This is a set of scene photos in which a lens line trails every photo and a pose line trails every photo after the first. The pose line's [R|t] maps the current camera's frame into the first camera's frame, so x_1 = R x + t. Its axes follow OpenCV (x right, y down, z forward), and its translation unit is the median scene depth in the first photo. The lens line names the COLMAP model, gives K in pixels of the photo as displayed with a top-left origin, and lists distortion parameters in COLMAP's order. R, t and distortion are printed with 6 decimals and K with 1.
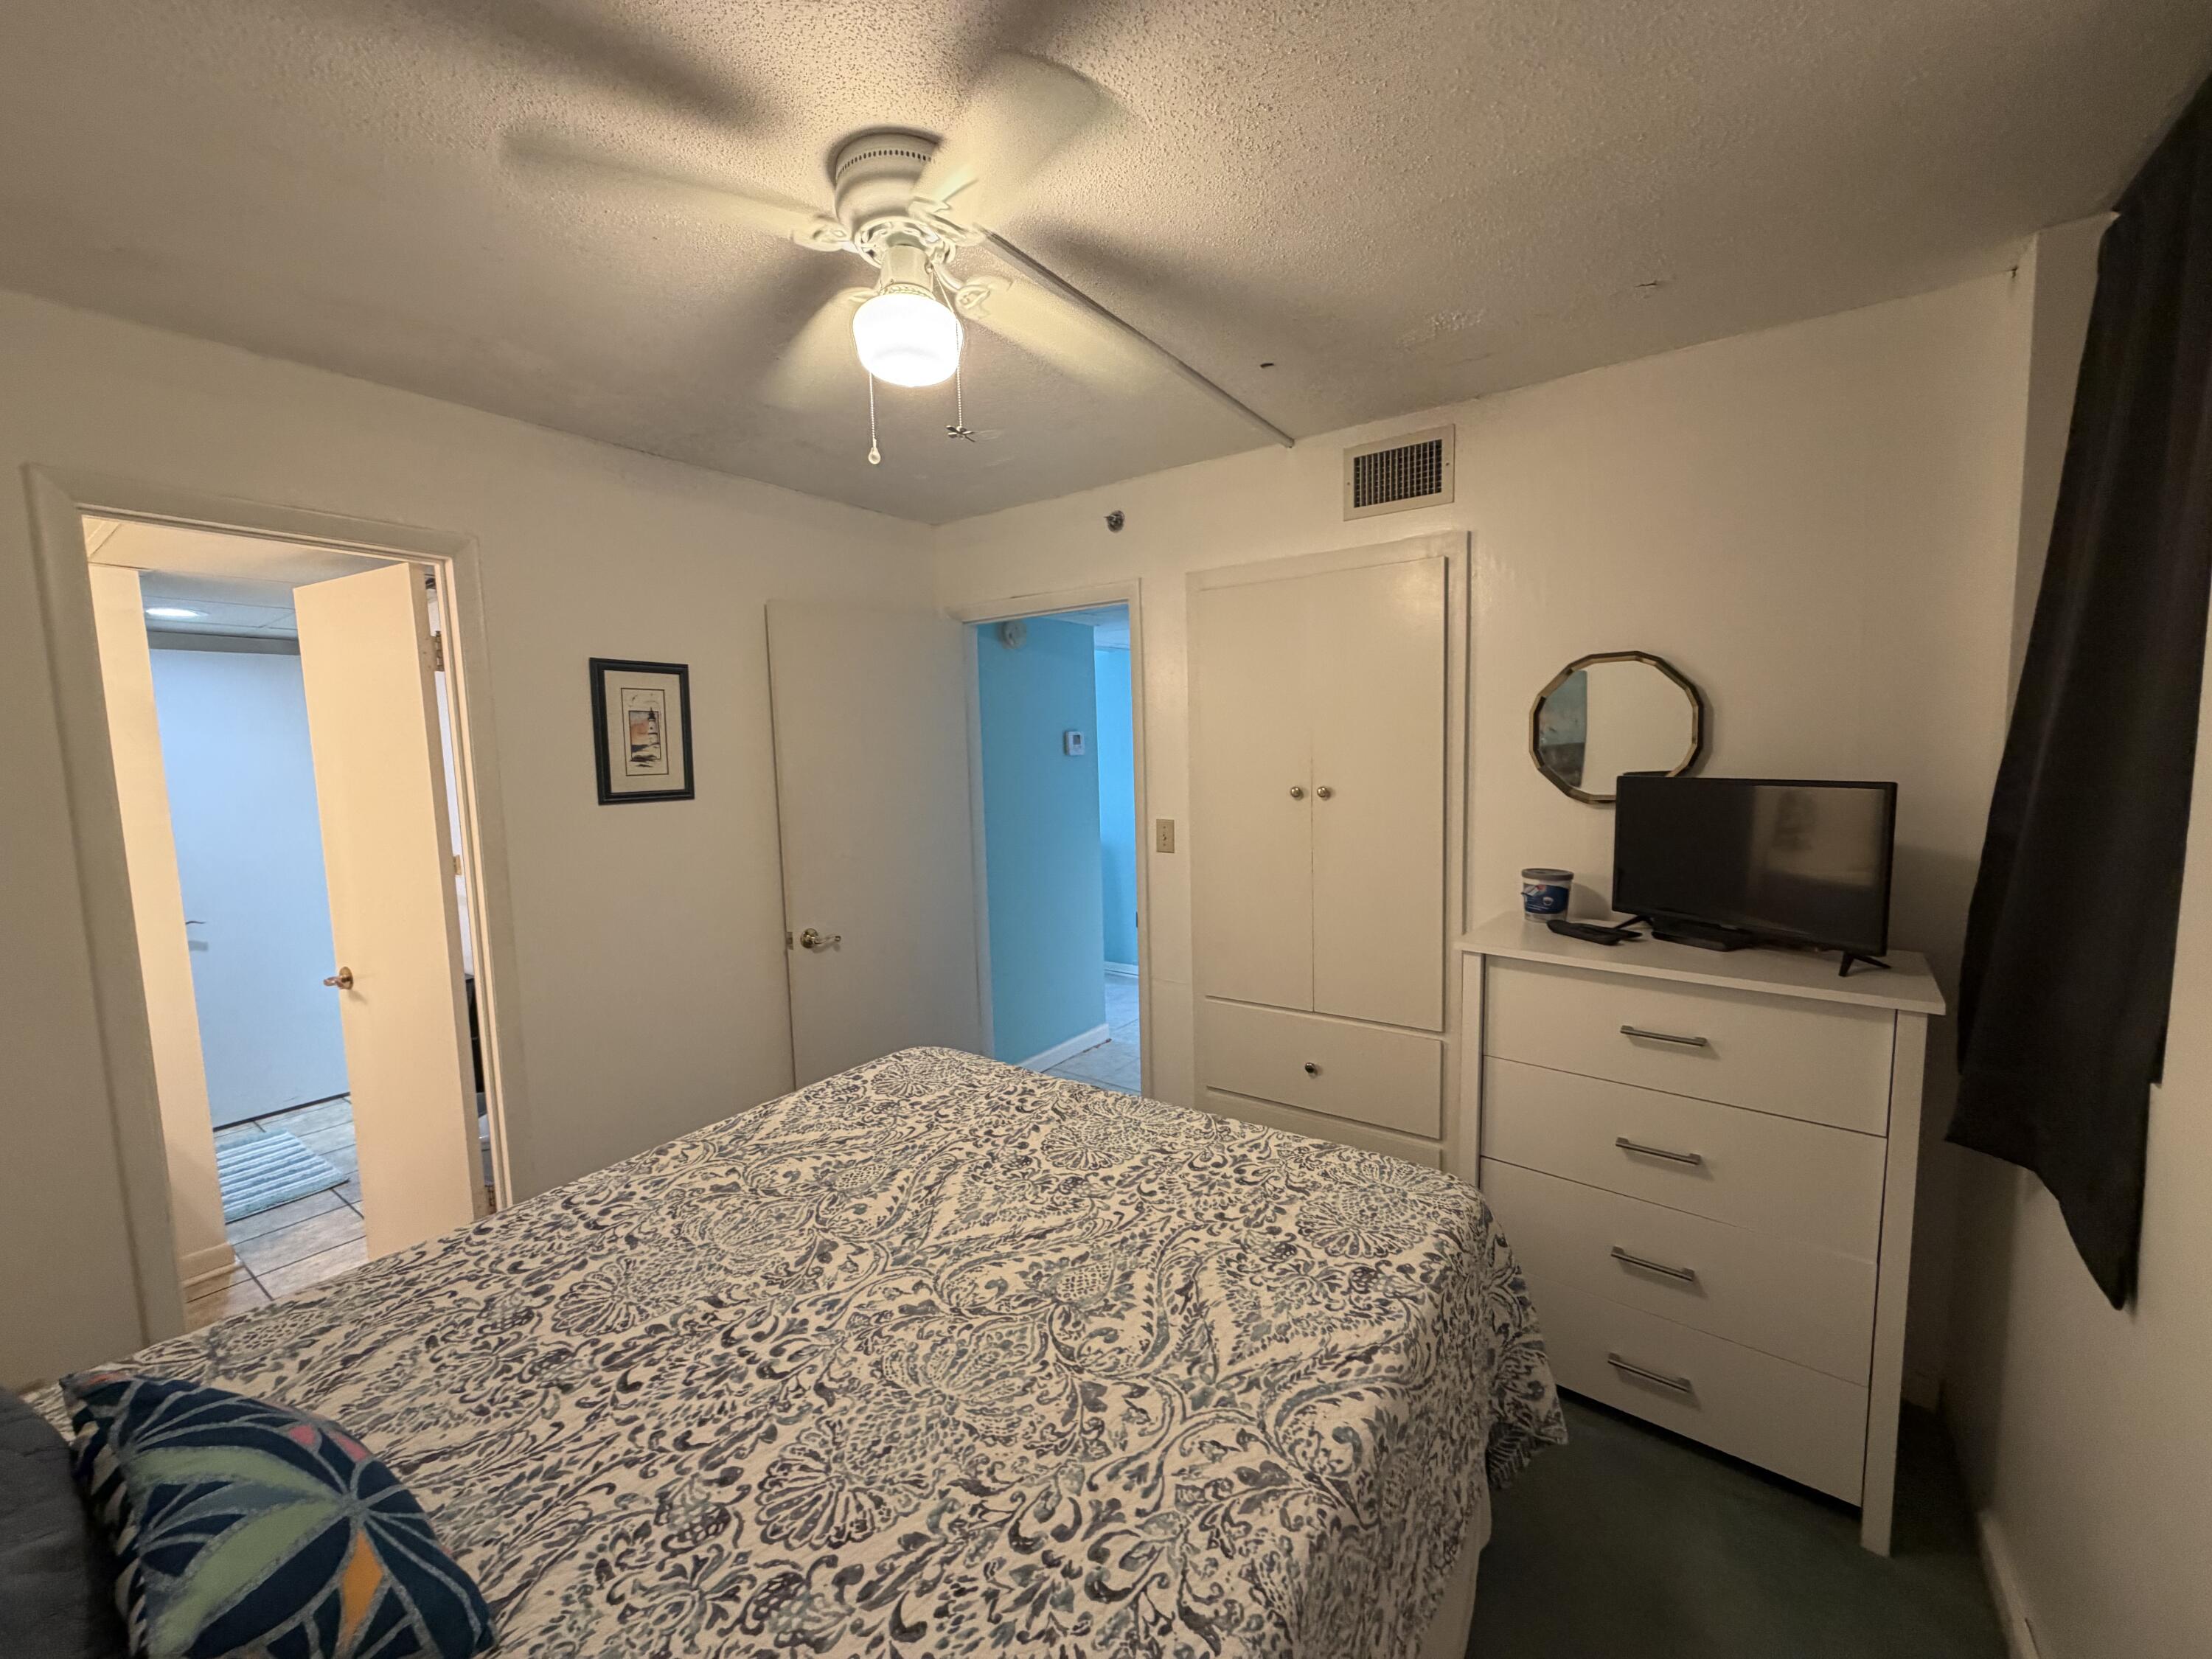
lens RADIAL K [[877.2, 0, 1086.4], [0, 877.2, 842.3], [0, 0, 1]] dist [0.001527, 0.000165]
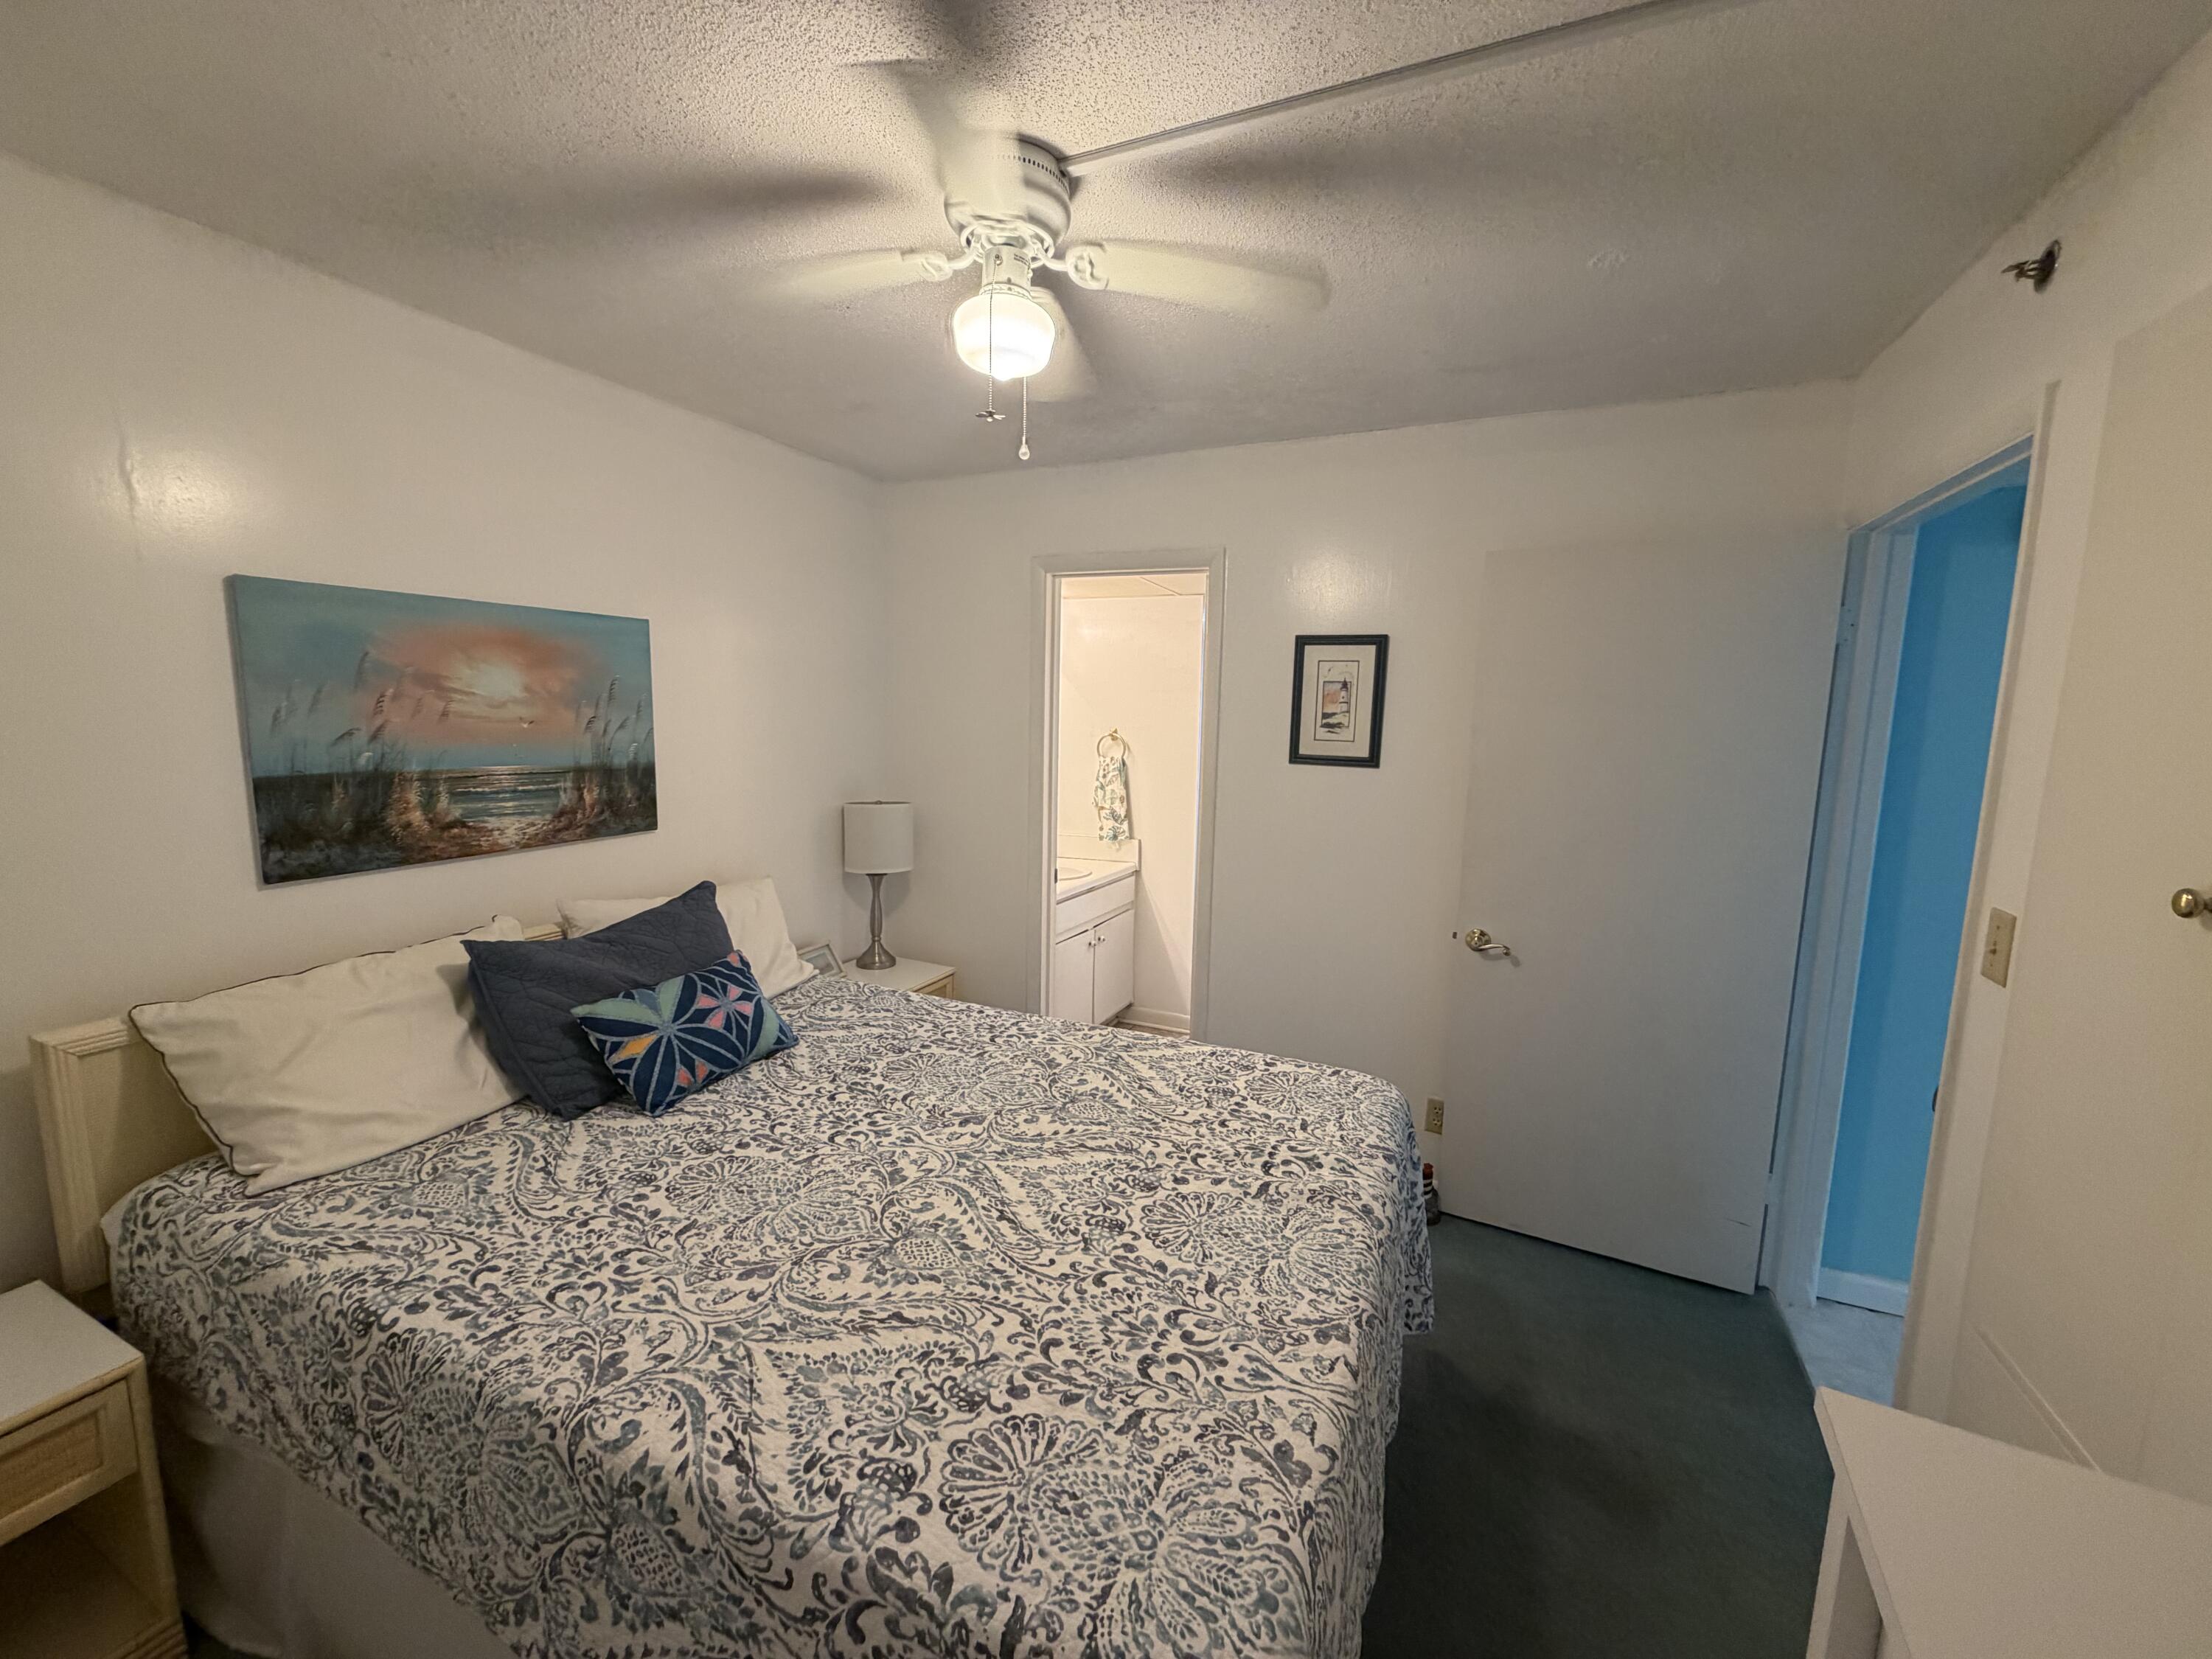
lens RADIAL K [[877.2, 0, 1107.2], [0, 877.2, 835.6], [0, 0, 1]] dist [0.001527, 0.000165]
pose [[0.193571, 0.165611, -0.967007, 0.876686], [-0.133006, 0.980980, 0.141379, -0.133662], [0.972029, 0.101251, 0.211917, 0.879721]]
